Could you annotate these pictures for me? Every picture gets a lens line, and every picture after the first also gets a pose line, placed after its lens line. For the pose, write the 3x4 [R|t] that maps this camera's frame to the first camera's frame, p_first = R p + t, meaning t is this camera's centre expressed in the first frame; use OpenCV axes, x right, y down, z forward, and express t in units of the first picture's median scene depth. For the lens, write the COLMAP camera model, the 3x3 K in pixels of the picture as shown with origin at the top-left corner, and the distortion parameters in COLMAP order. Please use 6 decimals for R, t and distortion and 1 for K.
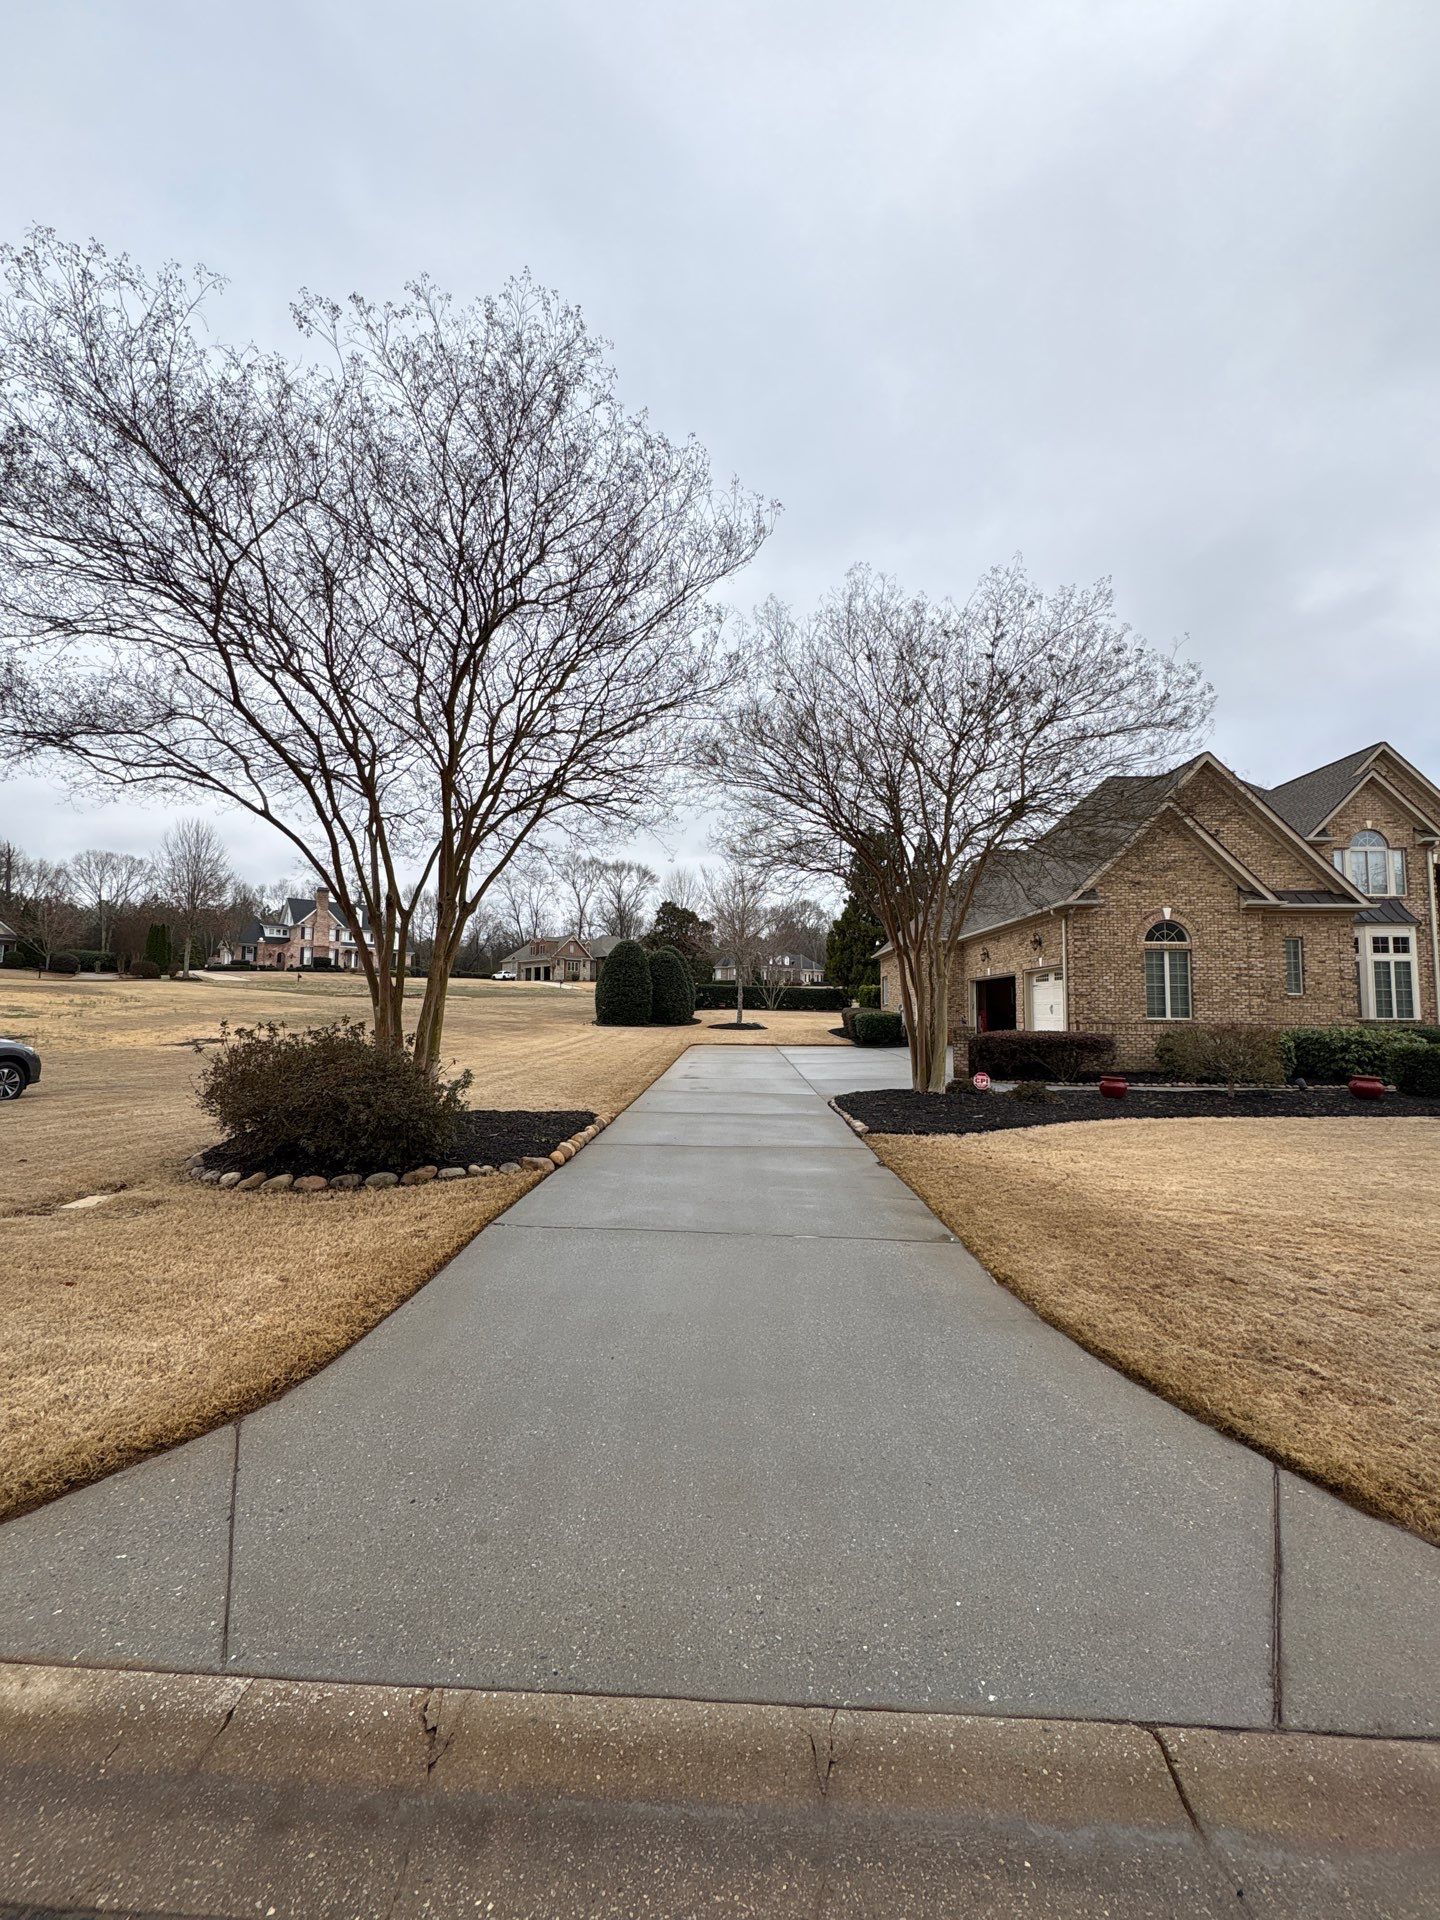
lens RADIAL K [[792.0, 0, 720.0], [0, 792.0, 960.0], [0, 0, 1]] dist [-0.008586, 0.005819]
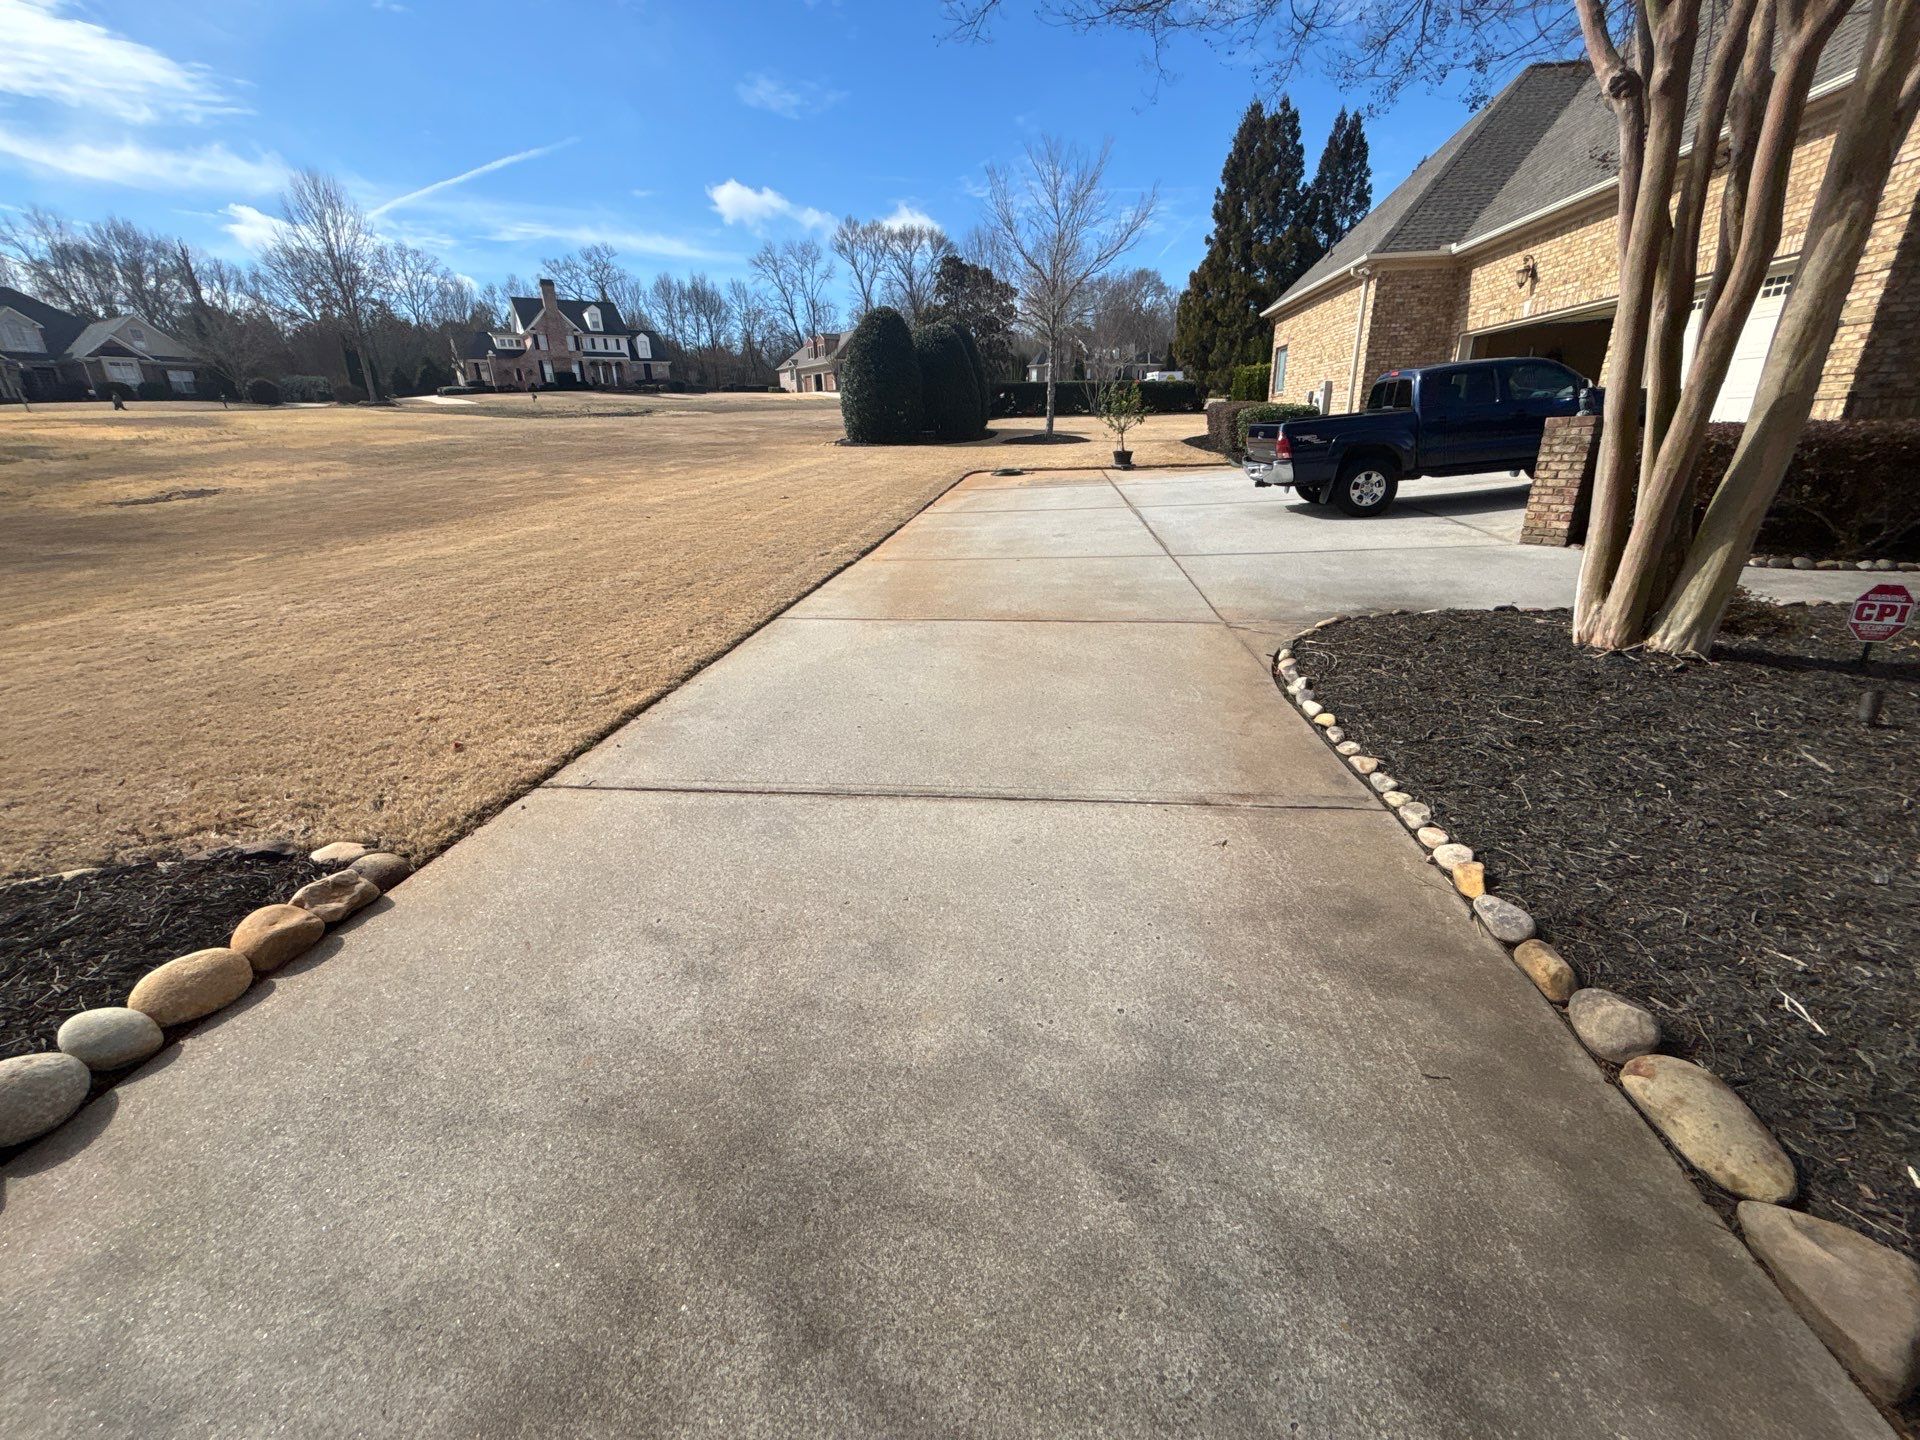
lens RADIAL K [[792.0, 0, 960.0], [0, 792.0, 720.0], [0, 0, 1]] dist [-0.008586, 0.005819]
pose [[0.994911, -0.000868, -0.100750, 0.007035], [0.042075, 0.912179, 0.407627, 0.009649], [0.091548, -0.409792, 0.907573, 0.110676]]
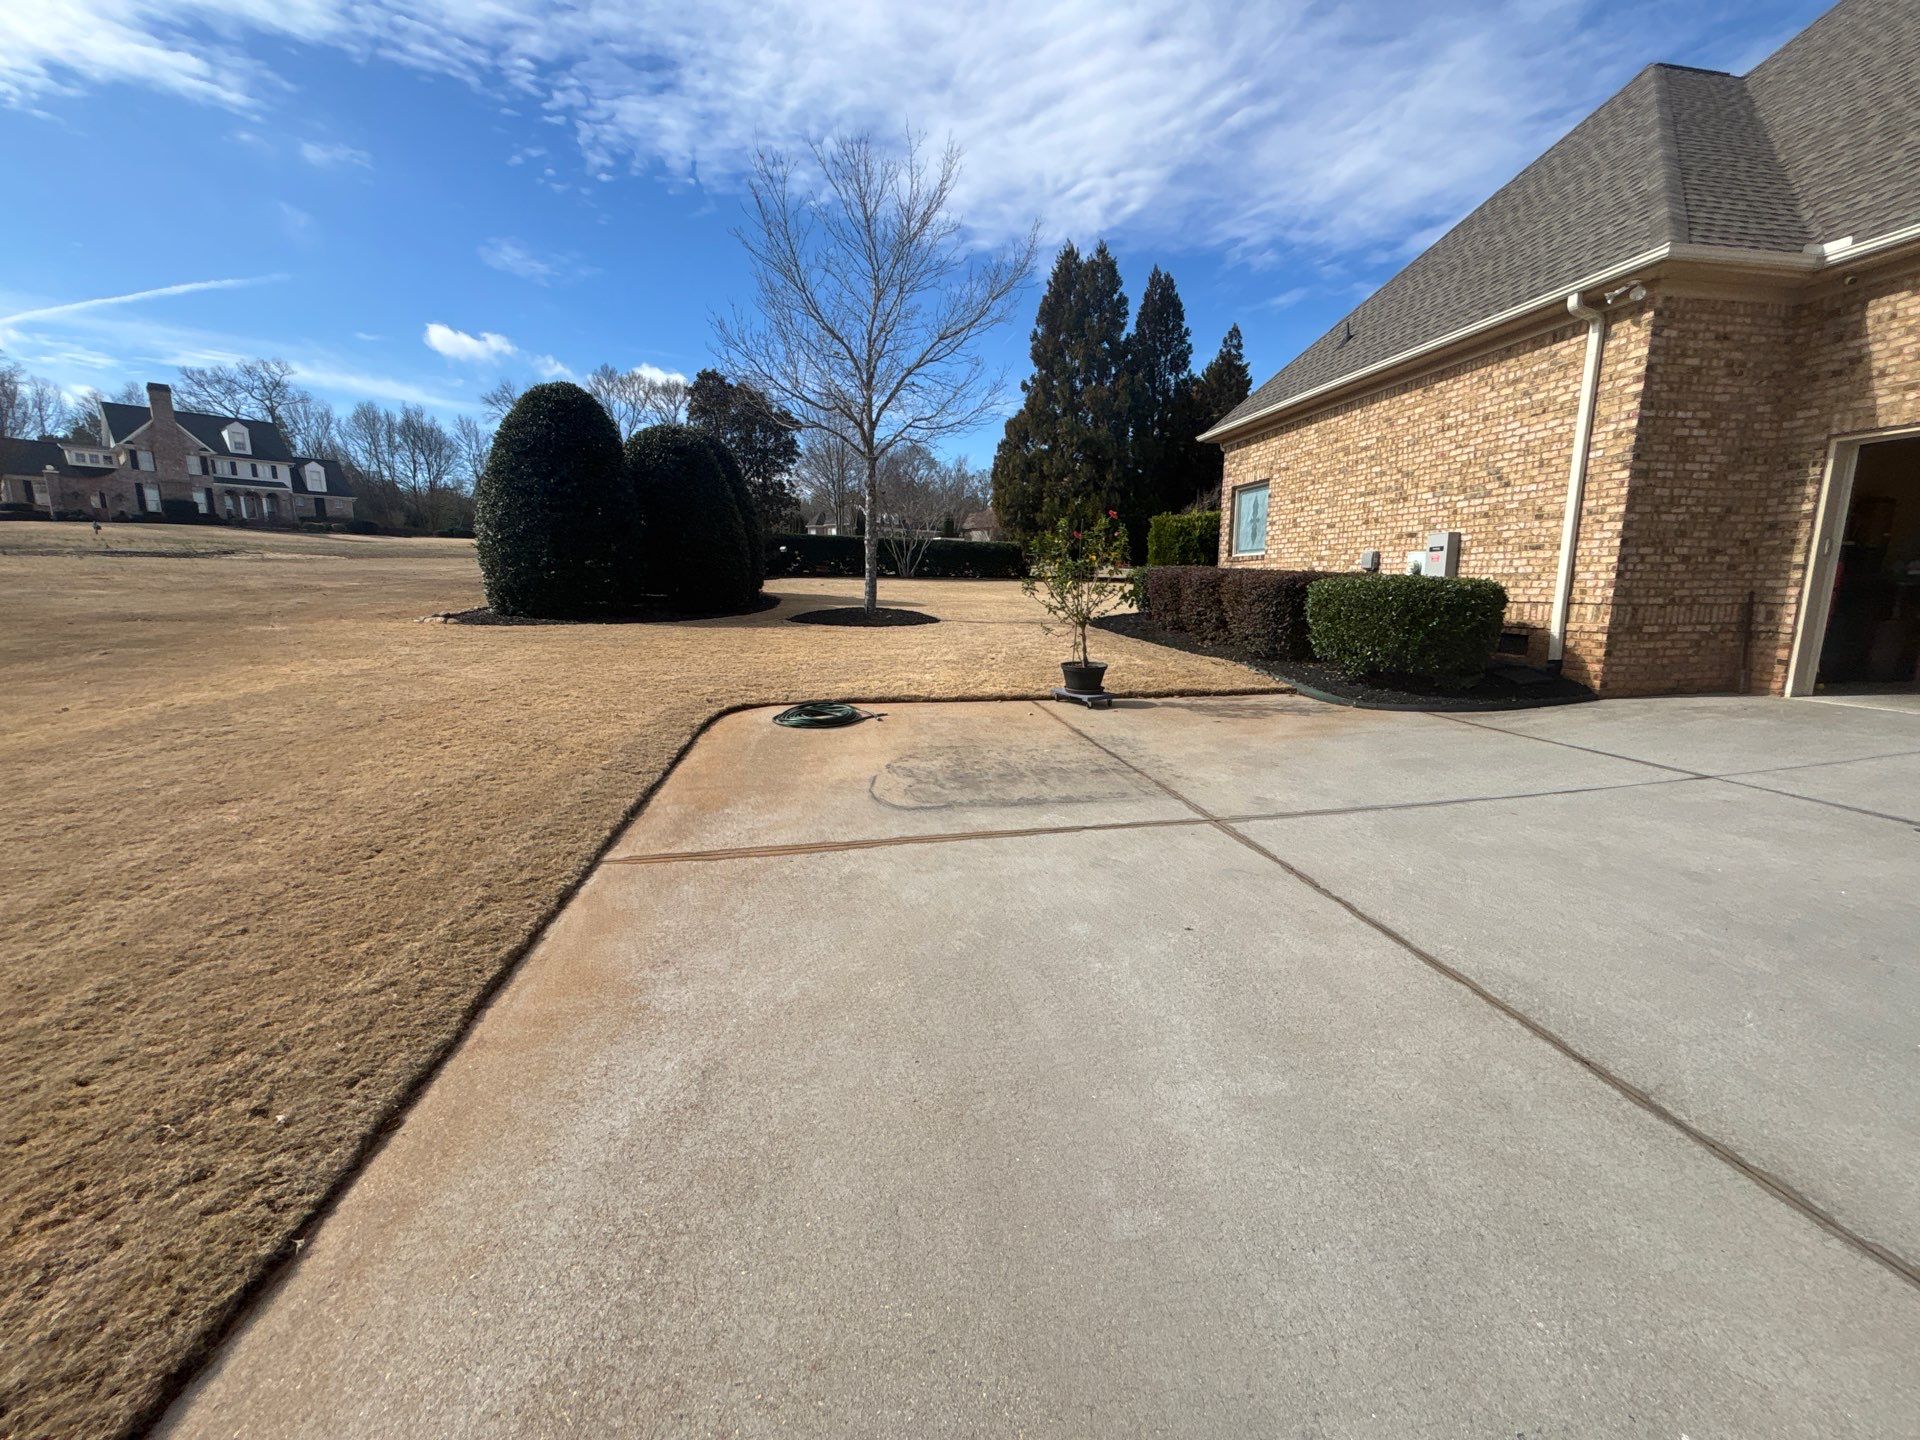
lens RADIAL K [[761.4, 0, 960.0], [0, 761.4, 720.0], [0, 0, 1]] dist [0.001953, 0.000449]
pose [[0.982735, -0.040532, 0.180526, -0.001262], [-0.004439, 0.970264, 0.242010, 0.017002], [-0.184967, -0.238633, 0.953332, 0.251602]]
